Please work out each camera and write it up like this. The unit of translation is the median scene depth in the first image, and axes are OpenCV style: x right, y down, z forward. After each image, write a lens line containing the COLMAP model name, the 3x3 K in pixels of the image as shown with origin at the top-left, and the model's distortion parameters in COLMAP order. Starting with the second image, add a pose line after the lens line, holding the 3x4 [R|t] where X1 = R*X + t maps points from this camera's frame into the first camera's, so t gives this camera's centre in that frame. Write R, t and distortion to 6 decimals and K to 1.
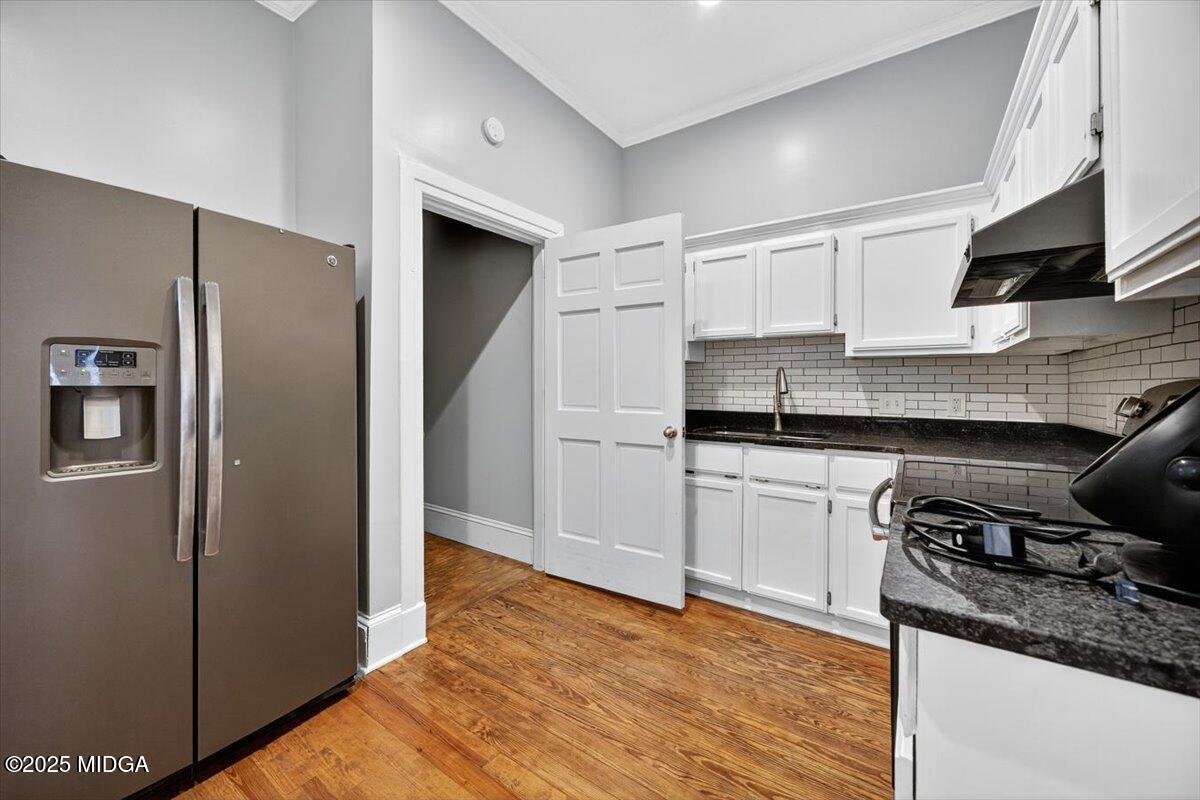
lens RADIAL K [[462.2, 0, 603.3], [0, 462.2, 391.0], [0, 0, 1]] dist [-0.002185, -0.000199]
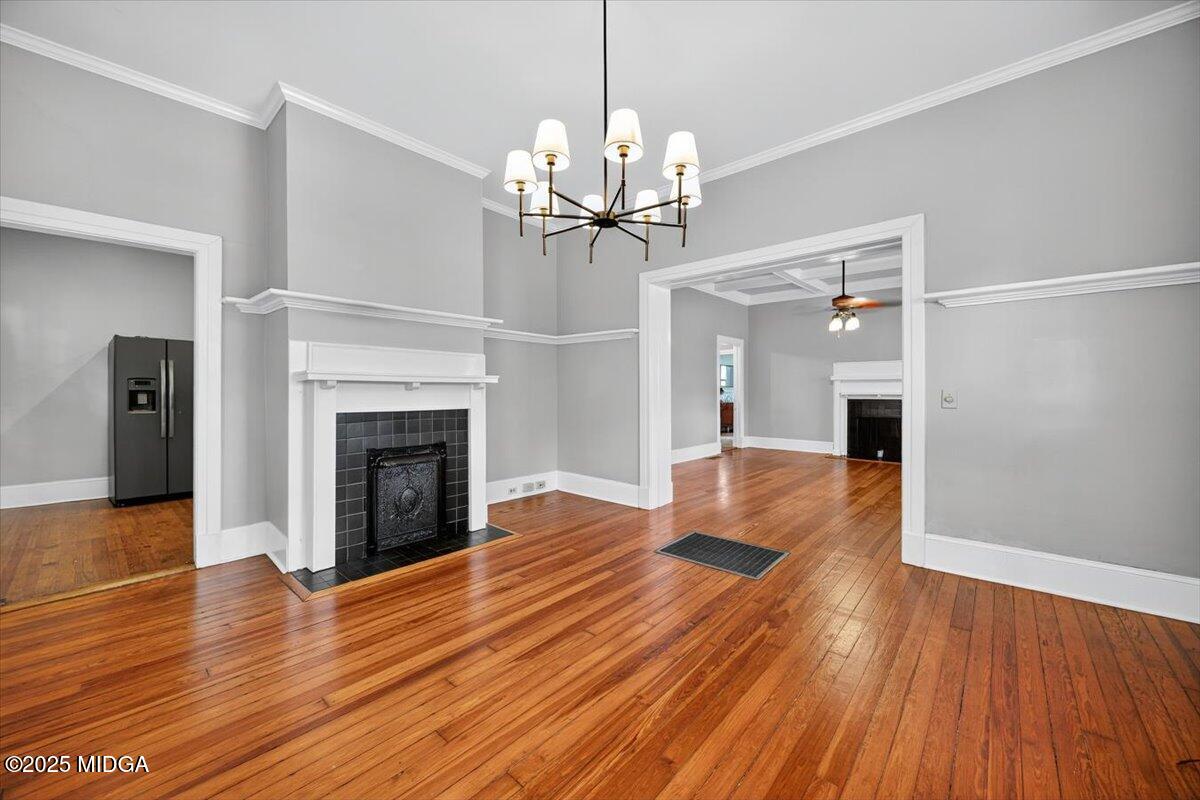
lens RADIAL K [[462.2, 0, 594.9], [0, 462.2, 395.2], [0, 0, 1]] dist [-0.002185, -0.000199]
pose [[0.998660, 0.003344, 0.051643, 2.268565], [-0.003064, 0.999980, -0.005498, 0.035773], [-0.051660, 0.005332, 0.998650, -2.765535]]
